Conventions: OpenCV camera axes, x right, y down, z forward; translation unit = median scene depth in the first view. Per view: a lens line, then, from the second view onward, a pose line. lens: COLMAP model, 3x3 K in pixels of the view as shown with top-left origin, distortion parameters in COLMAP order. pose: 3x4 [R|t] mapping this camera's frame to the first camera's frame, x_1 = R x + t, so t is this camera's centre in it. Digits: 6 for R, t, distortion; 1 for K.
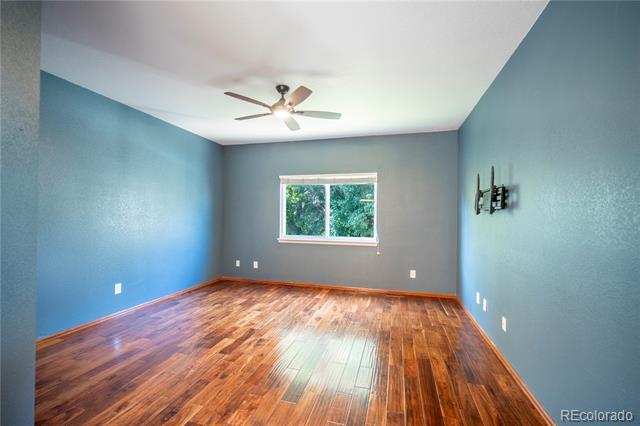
lens RADIAL K [[279.5, 0, 320.0], [0, 279.5, 213.0], [0, 0, 1]] dist [-0.002964, -0.000446]
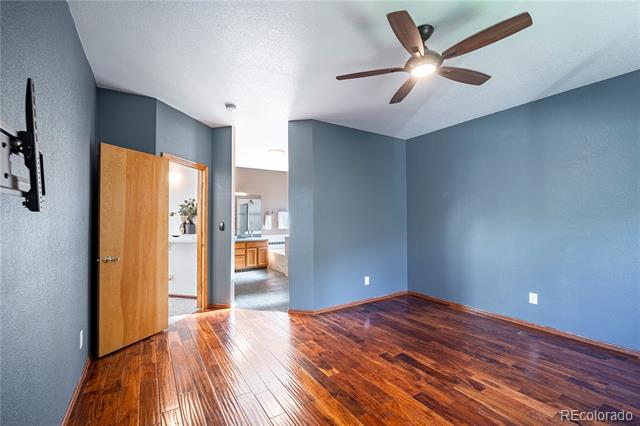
lens RADIAL K [[279.5, 0, 320.0], [0, 279.5, 213.0], [0, 0, 1]] dist [-0.002964, -0.000446]
pose [[-0.662710, -0.021737, -0.748561, 0.581174], [0.003192, 0.999488, -0.031850, 0.015360], [0.748869, -0.023497, -0.662301, 1.371334]]
